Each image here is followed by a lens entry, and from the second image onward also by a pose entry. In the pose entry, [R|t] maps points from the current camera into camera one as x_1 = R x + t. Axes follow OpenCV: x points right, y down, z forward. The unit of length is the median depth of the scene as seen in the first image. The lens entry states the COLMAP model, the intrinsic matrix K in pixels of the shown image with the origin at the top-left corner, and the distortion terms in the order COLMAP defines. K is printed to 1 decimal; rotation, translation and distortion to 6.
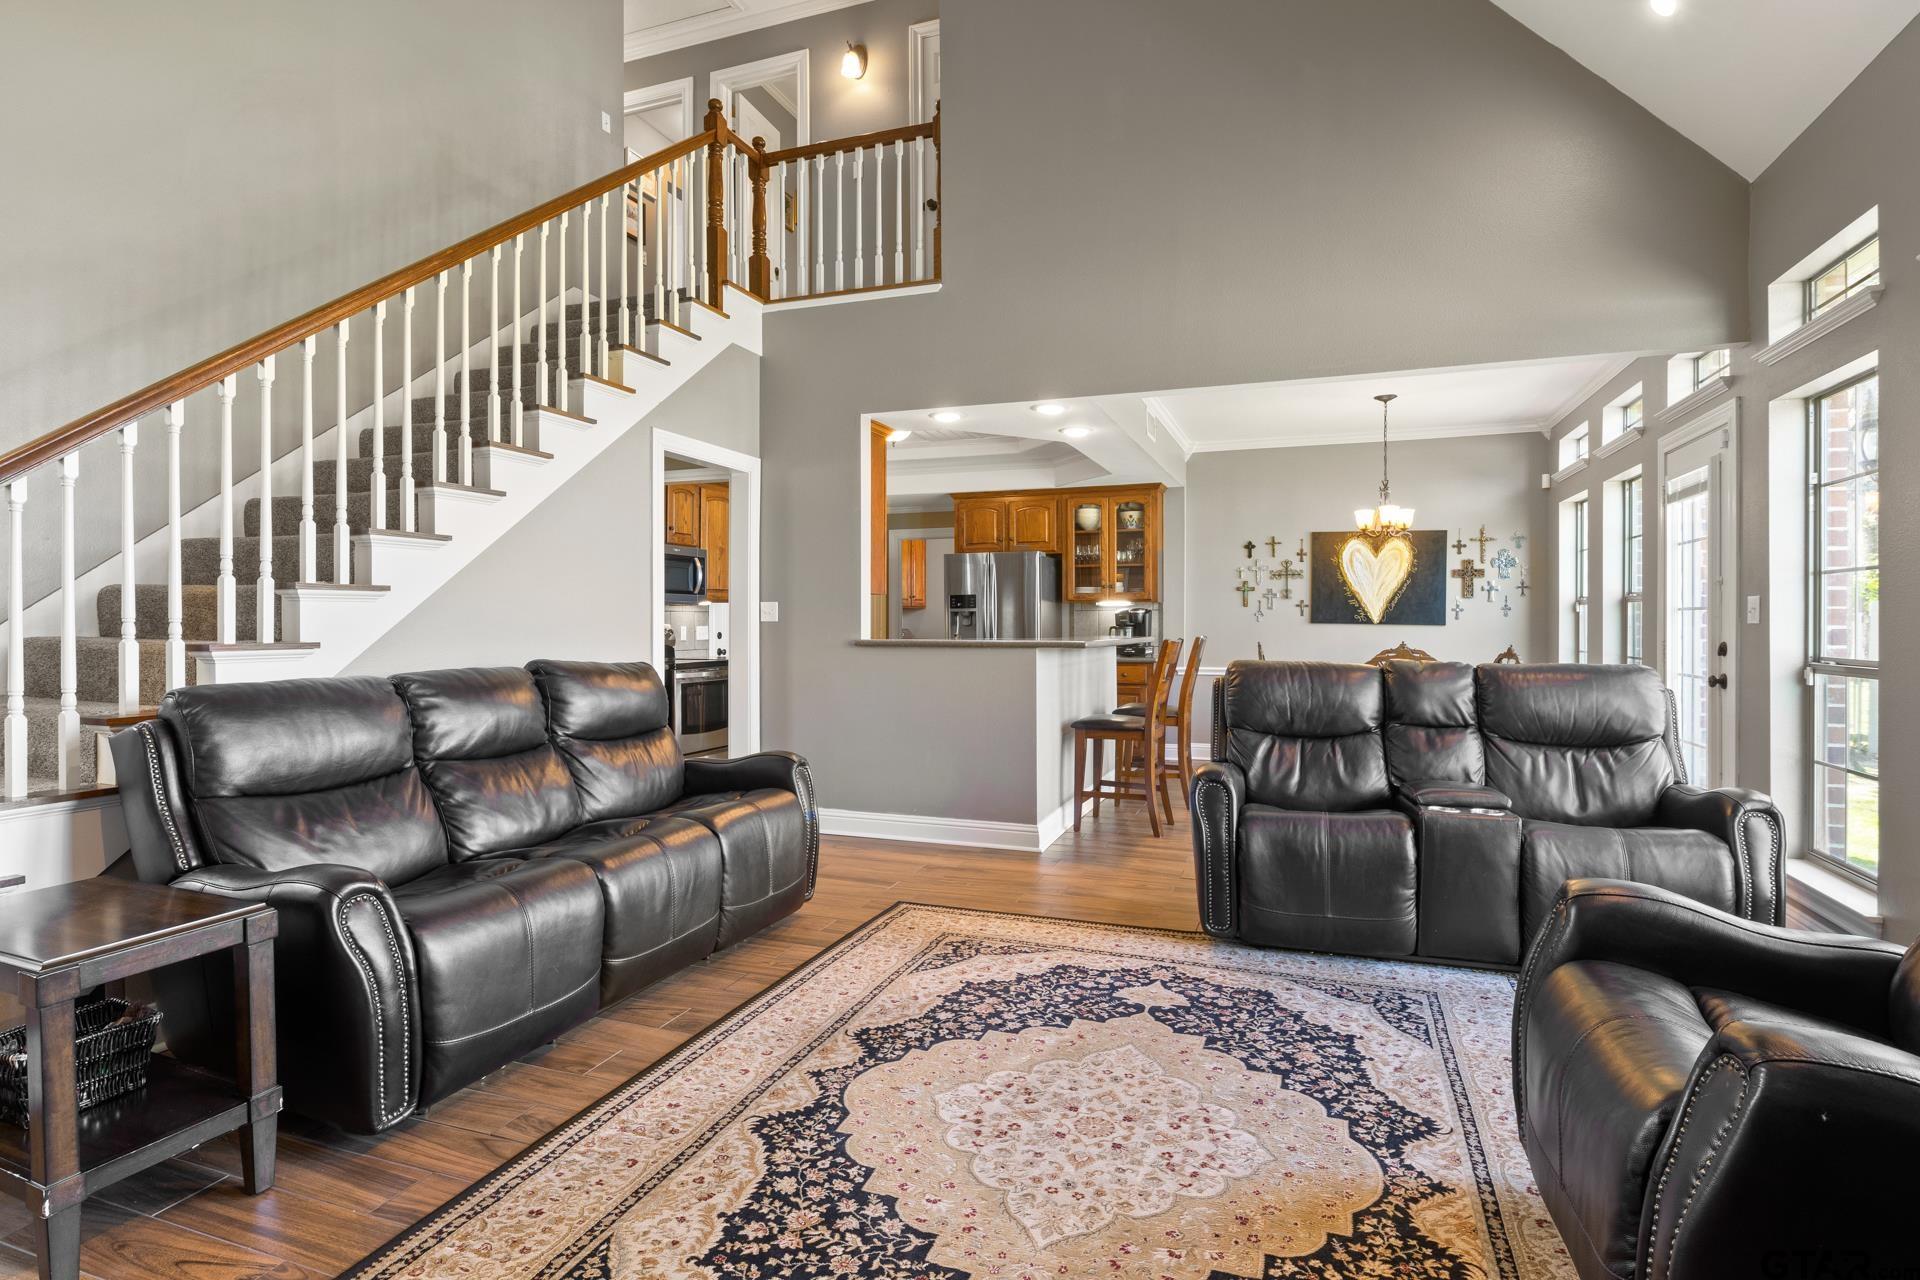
lens RADIAL K [[961.9, 0, 961.7], [0, 961.9, 614.6], [0, 0, 1]] dist [-0.006839, -0.001373]
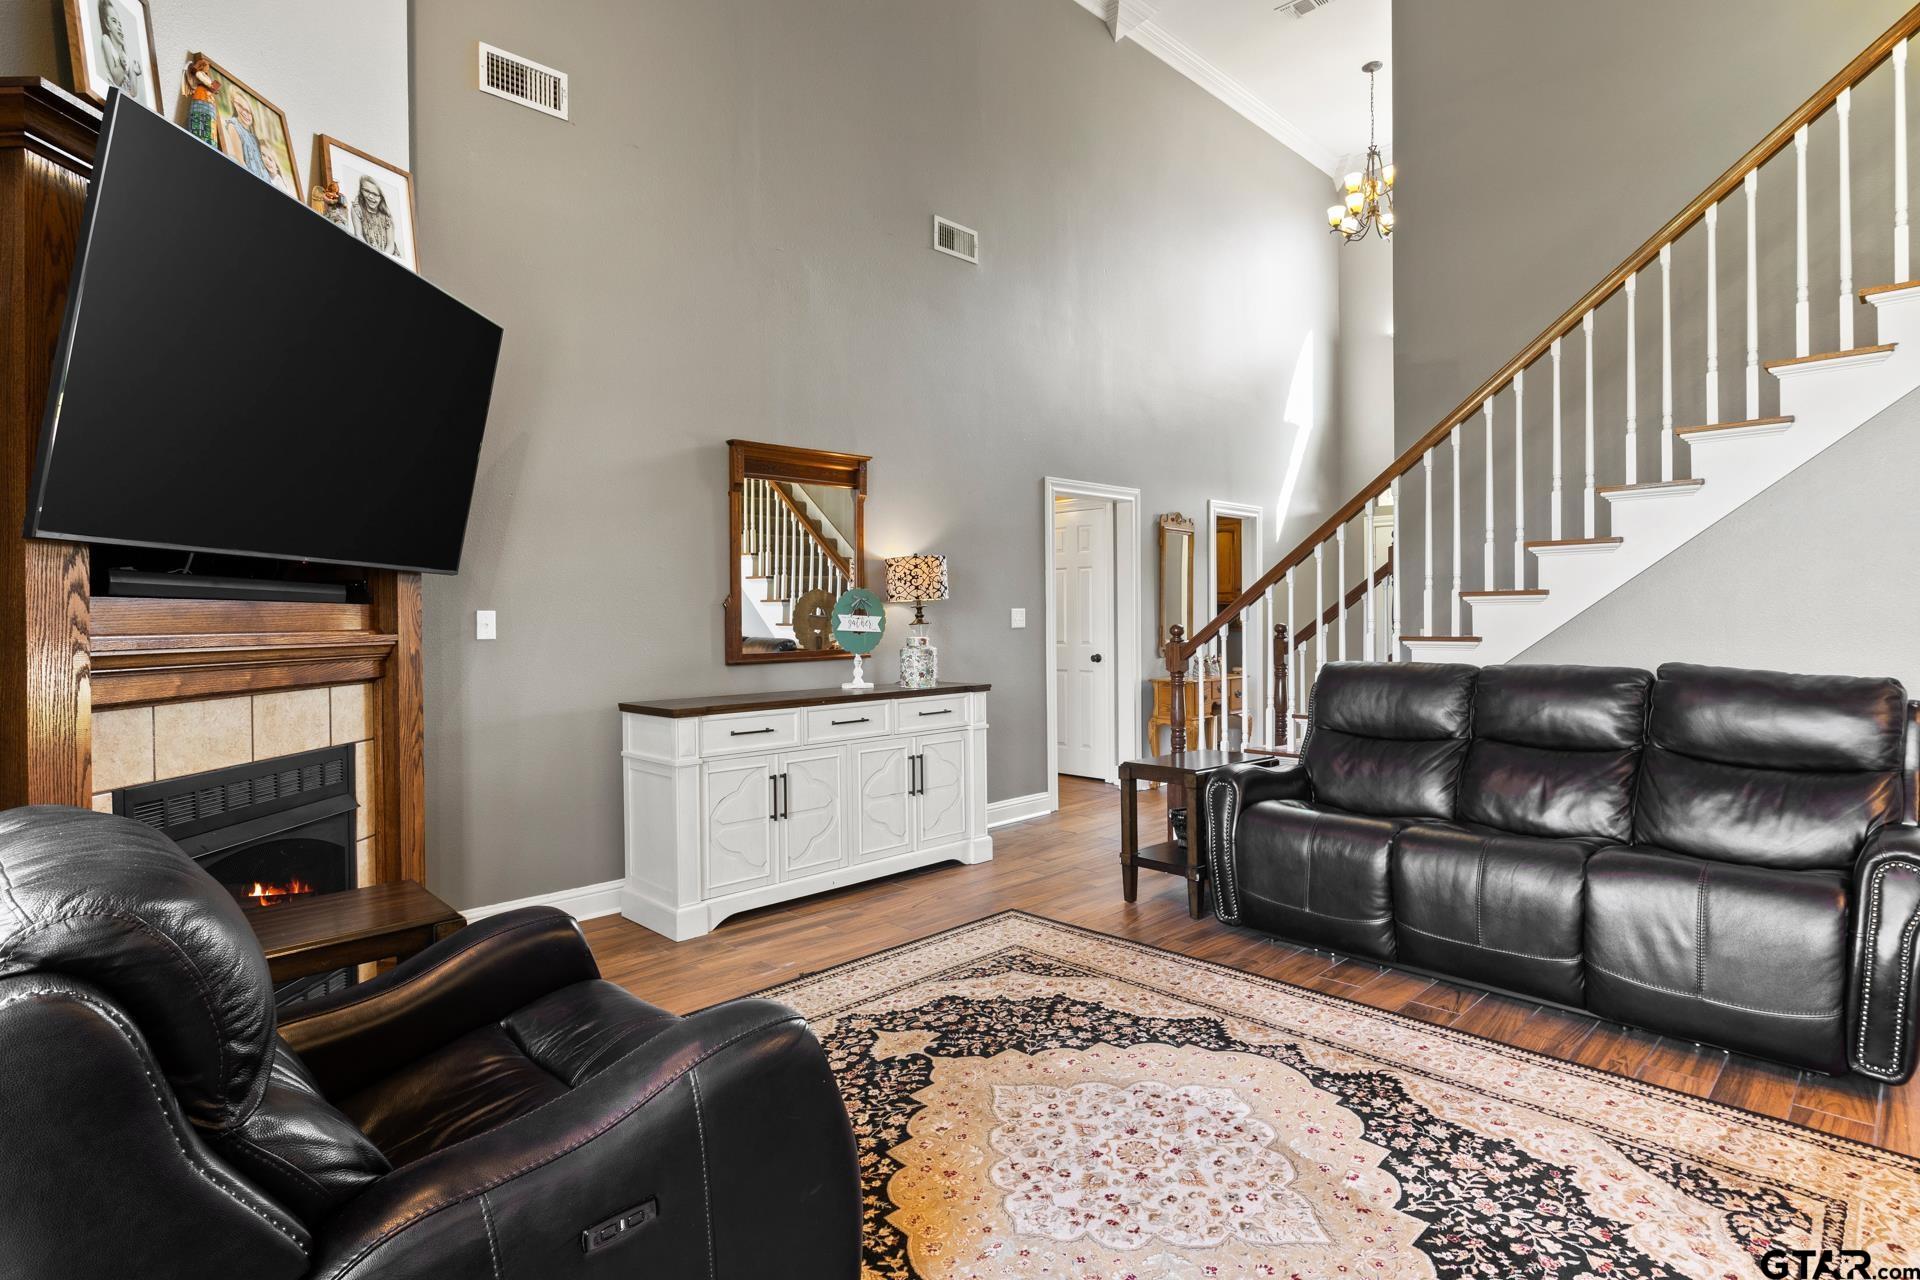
lens RADIAL K [[961.9, 0, 974.6], [0, 961.9, 627.2], [0, 0, 1]] dist [-0.006839, -0.001373]
pose [[-0.423195, 0.012627, -0.905950, 0.836303], [0.016076, 0.999850, 0.006426, -0.004574], [0.905896, -0.011844, -0.423335, 0.983309]]
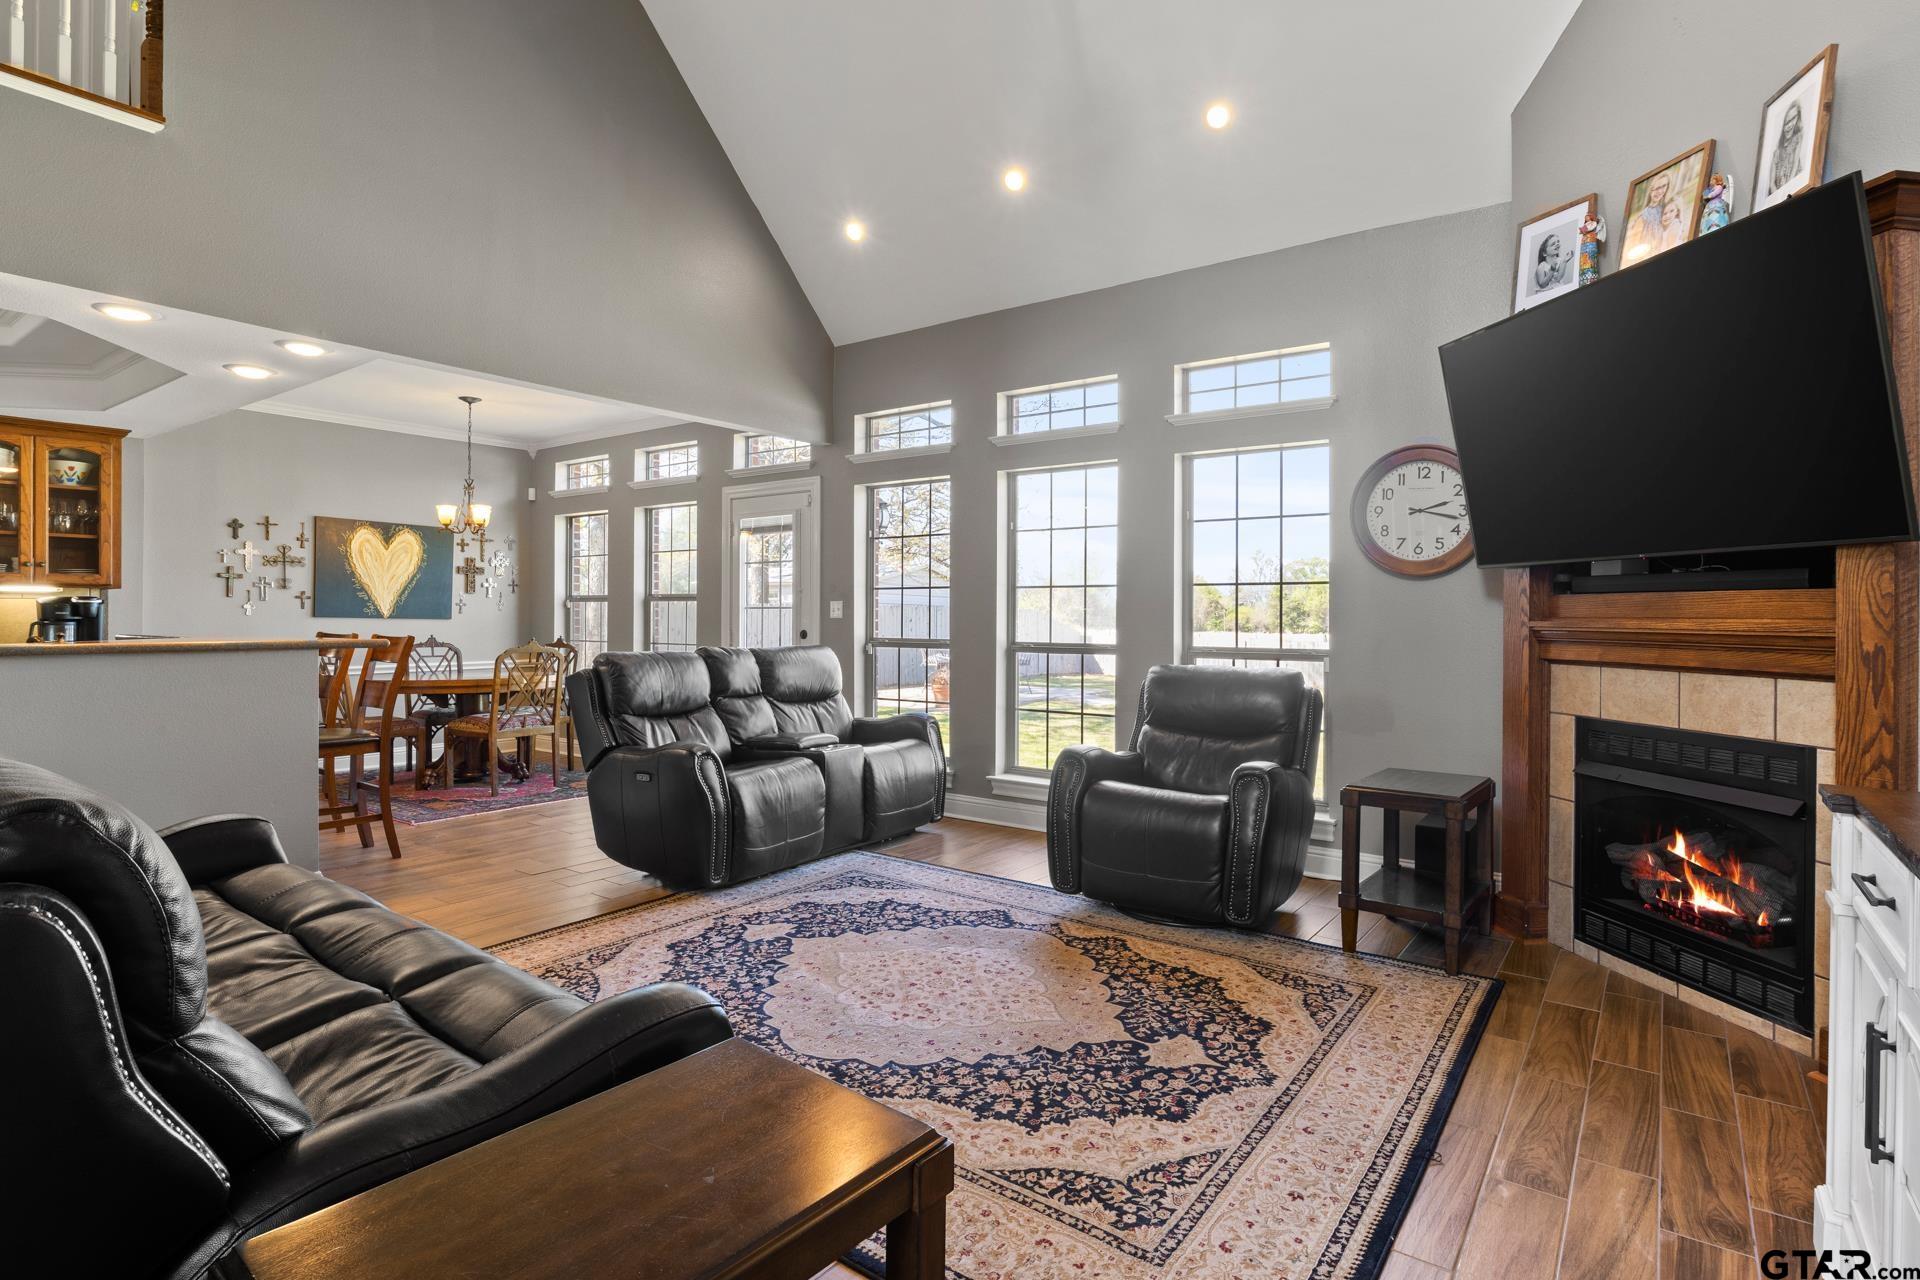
lens RADIAL K [[961.9, 0, 962.7], [0, 961.9, 621.7], [0, 0, 1]] dist [-0.006839, -0.001373]
pose [[0.274317, -0.004477, 0.961629, -0.922418], [-0.010820, 0.999911, 0.007742, -0.000721], [-0.961578, -0.012529, 0.274244, 0.460389]]
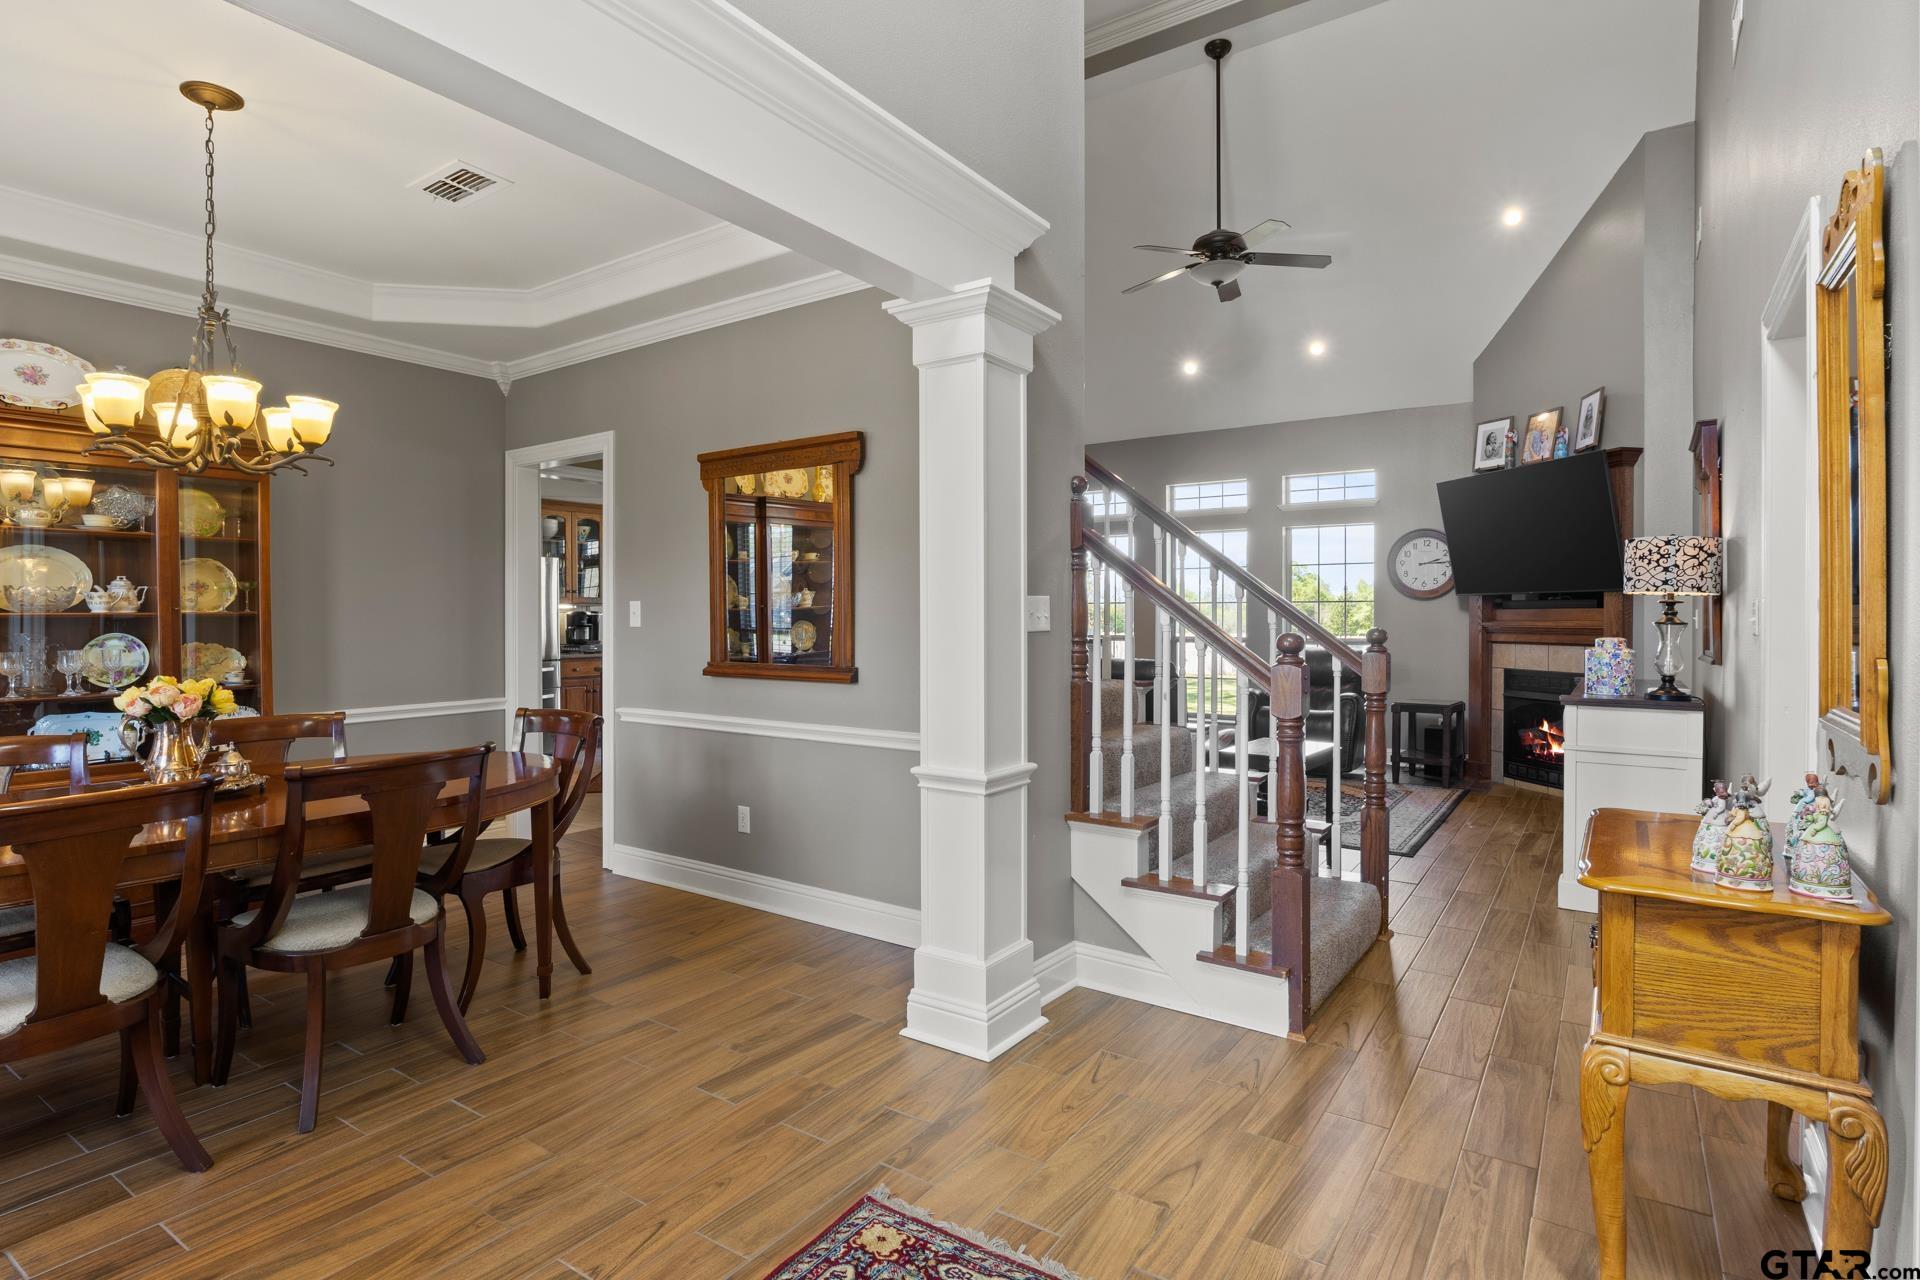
lens RADIAL K [[961.9, 0, 956.1], [0, 961.9, 627.1], [0, 0, 1]] dist [-0.006839, -0.001373]
pose [[0.252413, -0.007585, 0.967590, -2.288393], [-0.009290, 0.999904, 0.010261, -0.000410], [-0.967575, -0.011579, 0.252318, 0.789309]]
